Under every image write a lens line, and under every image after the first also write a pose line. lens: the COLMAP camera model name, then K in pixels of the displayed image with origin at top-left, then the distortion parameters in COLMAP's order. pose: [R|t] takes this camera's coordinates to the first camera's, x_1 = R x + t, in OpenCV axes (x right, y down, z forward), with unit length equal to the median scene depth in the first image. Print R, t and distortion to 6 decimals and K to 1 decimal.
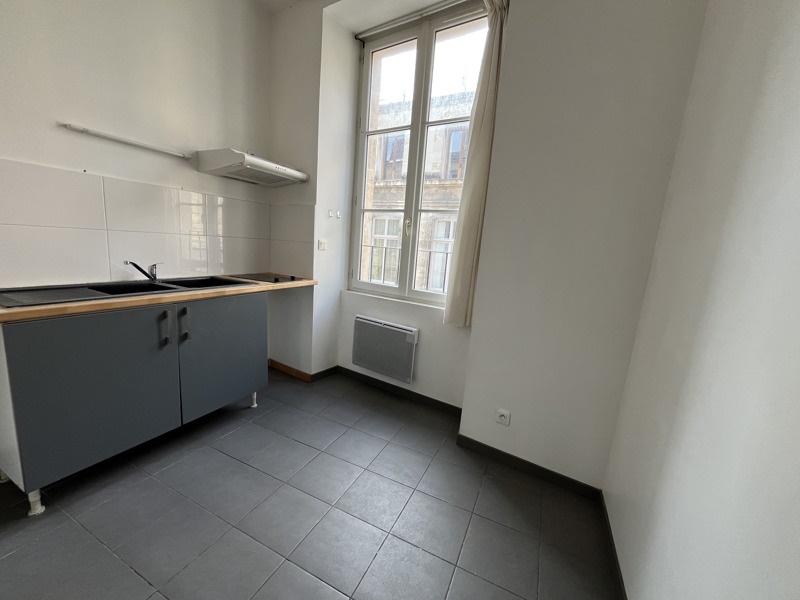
lens RADIAL K [[323.6, 0, 397.5], [0, 323.6, 300.5], [0, 0, 1]] dist [-0.003191, -0.000562]
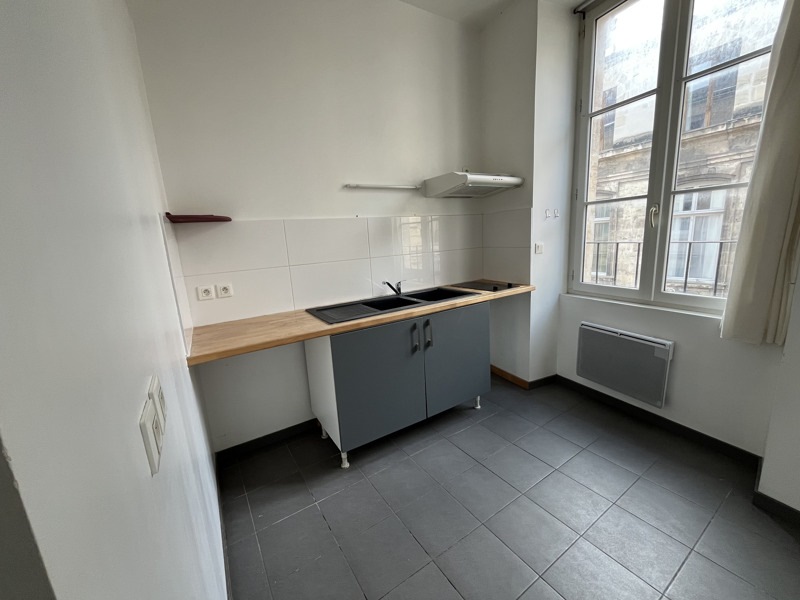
lens RADIAL K [[323.6, 0, 397.5], [0, 323.6, 300.5], [0, 0, 1]] dist [-0.003191, -0.000562]
pose [[0.844576, -0.019721, -0.535072, -0.084019], [0.030088, 0.999490, 0.010654, -0.043542], [0.534589, -0.025097, 0.844739, -0.034212]]
